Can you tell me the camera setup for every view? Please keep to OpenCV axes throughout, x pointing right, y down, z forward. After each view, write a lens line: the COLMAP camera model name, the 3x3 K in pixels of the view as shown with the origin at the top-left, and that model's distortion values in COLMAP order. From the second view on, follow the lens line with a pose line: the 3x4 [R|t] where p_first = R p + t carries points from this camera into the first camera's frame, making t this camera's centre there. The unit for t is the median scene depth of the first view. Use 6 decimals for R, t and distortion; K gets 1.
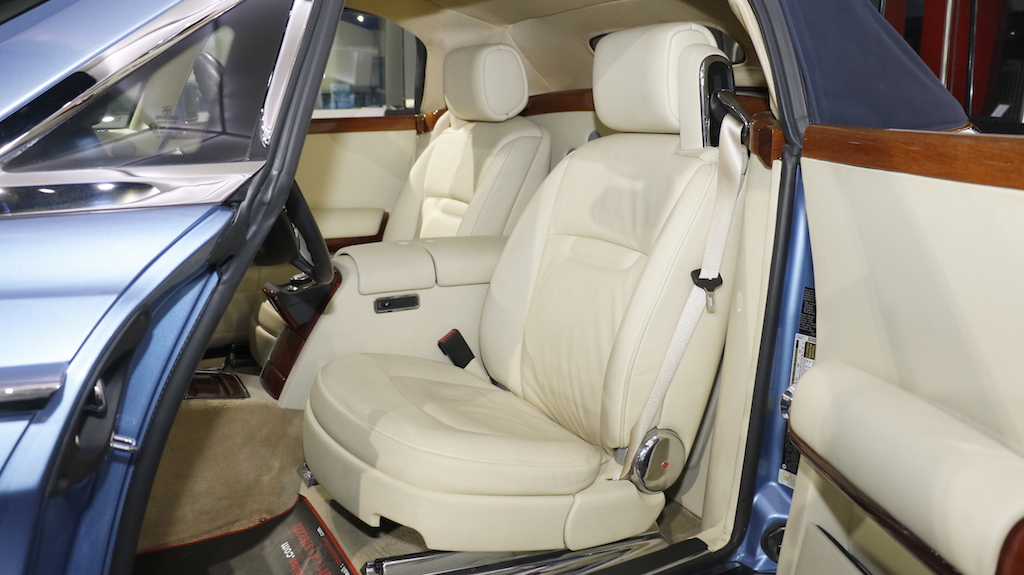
lens RADIAL K [[868.9, 0, 512.0], [0, 868.9, 287.5], [0, 0, 1]] dist [-0.239651, 0.001966]
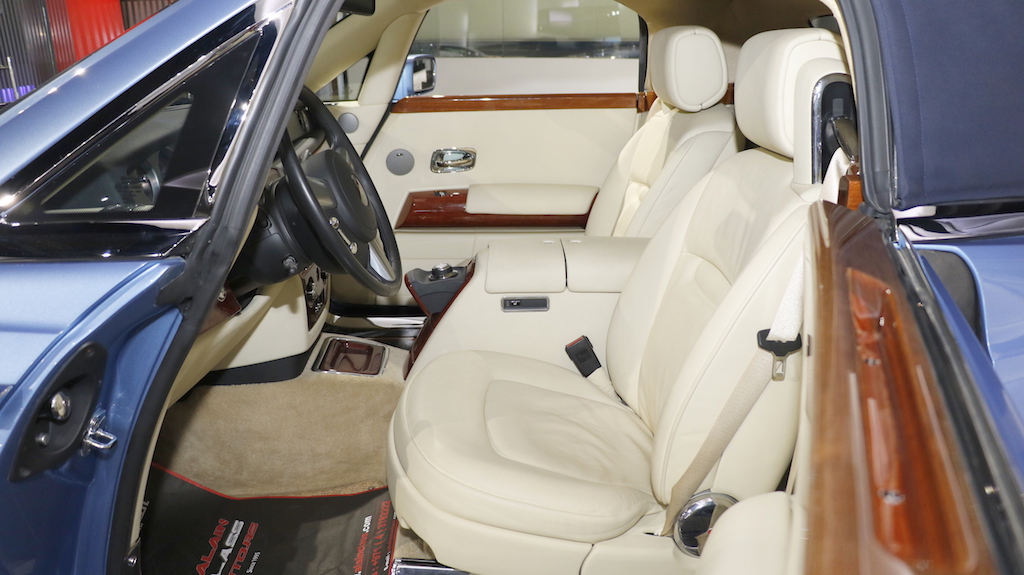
lens RADIAL K [[868.9, 0, 512.0], [0, 868.9, 287.5], [0, 0, 1]] dist [-0.239651, 0.001966]
pose [[0.885000, 0.126564, -0.448059, 0.319398], [-0.082297, 0.989714, 0.117015, -0.123791], [0.458260, -0.066684, 0.886313, 0.105402]]
